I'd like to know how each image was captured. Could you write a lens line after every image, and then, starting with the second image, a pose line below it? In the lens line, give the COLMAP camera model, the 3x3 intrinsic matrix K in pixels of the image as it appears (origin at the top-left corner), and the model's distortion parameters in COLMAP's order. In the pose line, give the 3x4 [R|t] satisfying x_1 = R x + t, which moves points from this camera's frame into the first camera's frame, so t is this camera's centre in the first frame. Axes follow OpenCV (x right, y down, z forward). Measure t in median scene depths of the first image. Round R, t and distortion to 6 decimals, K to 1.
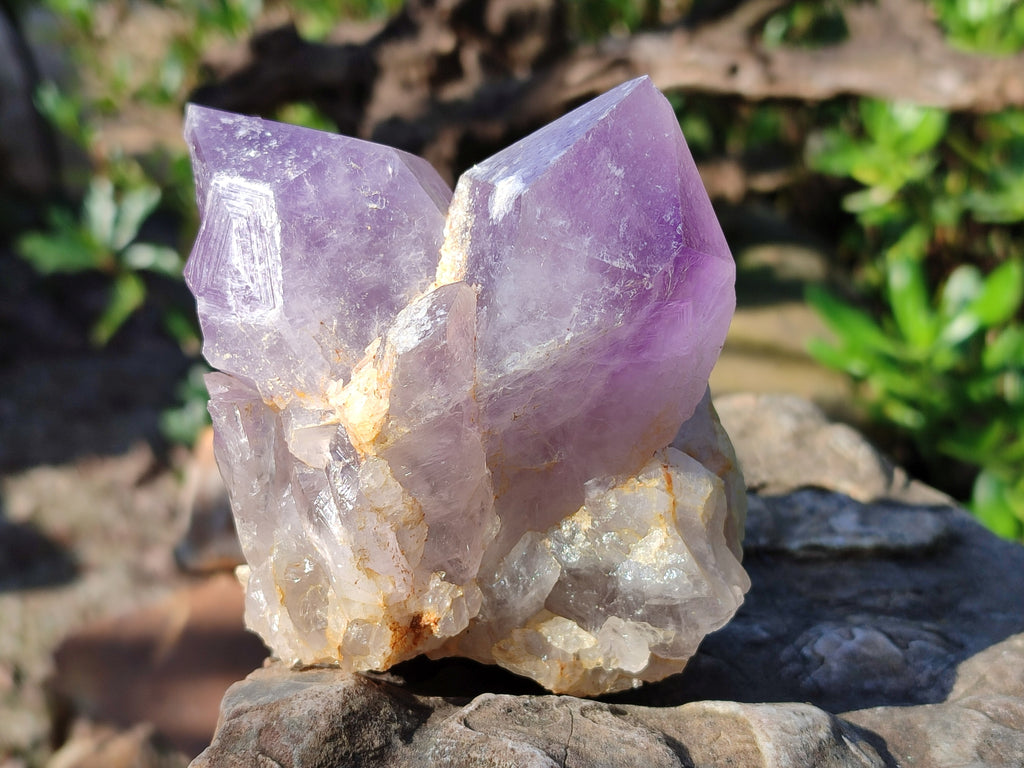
lens RADIAL K [[1522.4, 0, 512.0], [0, 1522.4, 384.0], [0, 0, 1]] dist [0.213340, -0.004297]
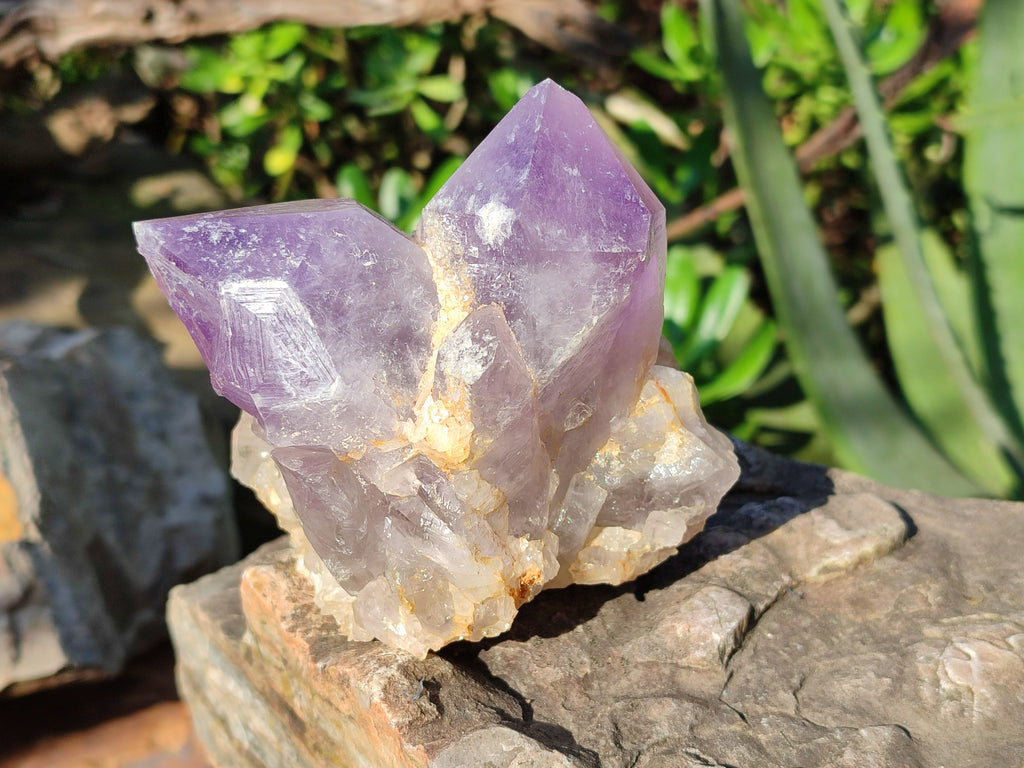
lens RADIAL K [[1522.4, 0, 512.0], [0, 1522.4, 384.0], [0, 0, 1]] dist [0.213340, -0.004297]
pose [[0.885200, -0.364113, 0.289556, -0.360198], [0.318605, 0.928034, 0.192987, -0.220409], [-0.338987, -0.078578, 0.937504, -0.101883]]
